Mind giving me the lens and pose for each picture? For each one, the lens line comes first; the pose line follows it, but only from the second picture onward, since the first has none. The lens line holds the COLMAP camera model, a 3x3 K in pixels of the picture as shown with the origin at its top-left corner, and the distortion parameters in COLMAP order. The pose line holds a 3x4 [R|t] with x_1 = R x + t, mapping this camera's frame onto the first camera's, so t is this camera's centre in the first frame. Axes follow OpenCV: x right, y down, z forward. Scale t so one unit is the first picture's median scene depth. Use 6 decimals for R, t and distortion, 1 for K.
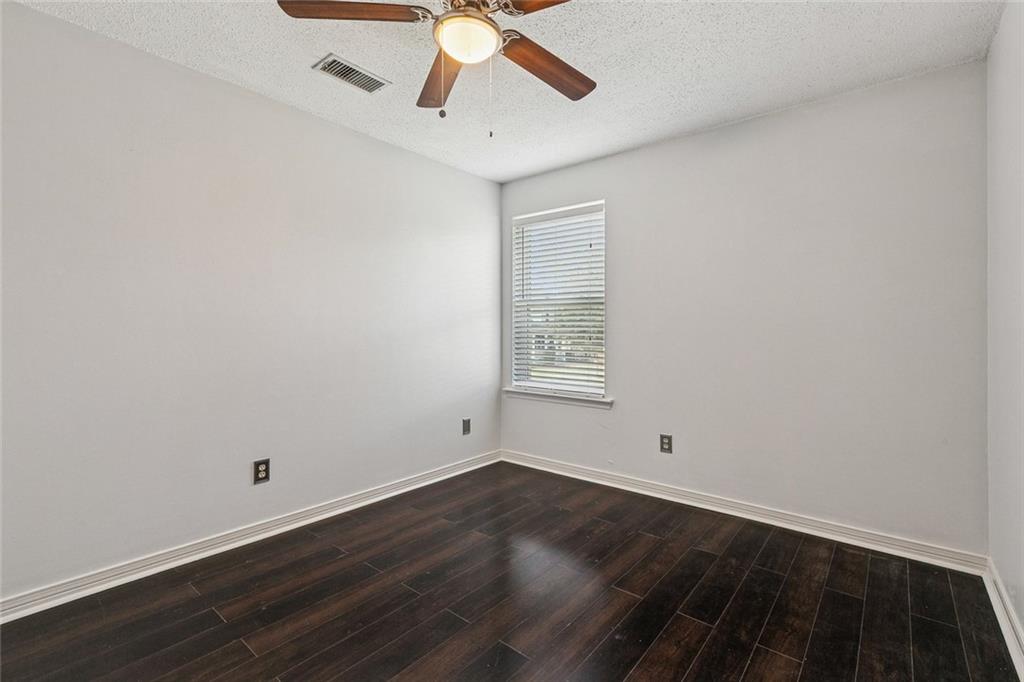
lens RADIAL K [[460.6, 0, 509.9], [0, 460.6, 336.1], [0, 0, 1]] dist [0.001152, 0.000446]
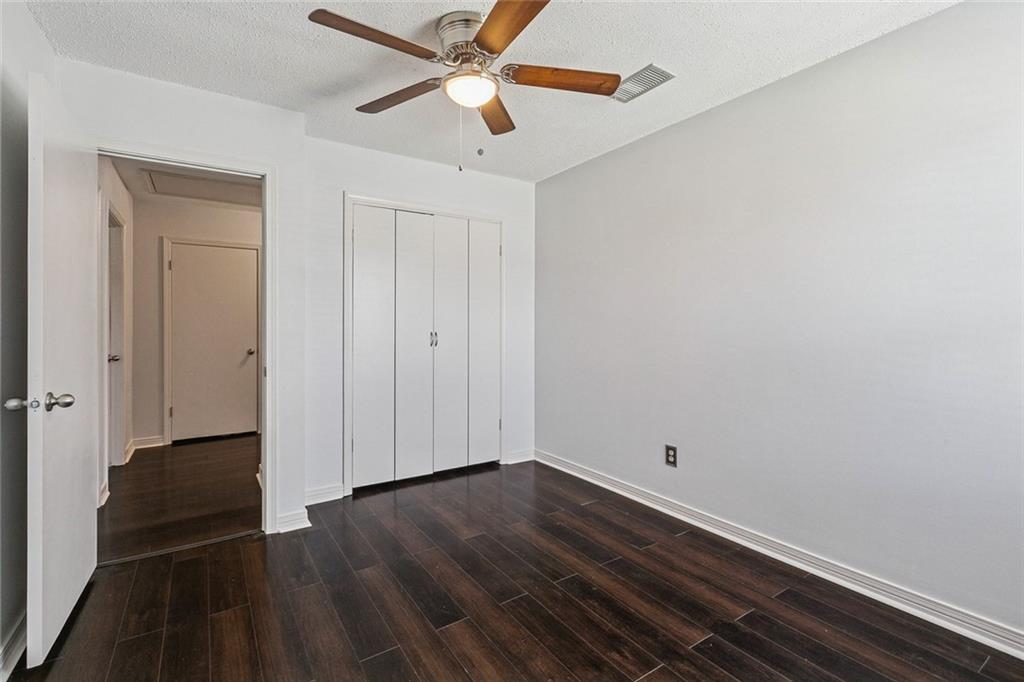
lens RADIAL K [[460.6, 0, 510.2], [0, 460.6, 334.4], [0, 0, 1]] dist [0.001152, 0.000446]
pose [[-0.297916, 0.008182, -0.954557, 0.665640], [-0.016101, 0.999778, 0.013595, -0.016077], [0.954456, 0.019419, -0.297718, 0.953619]]
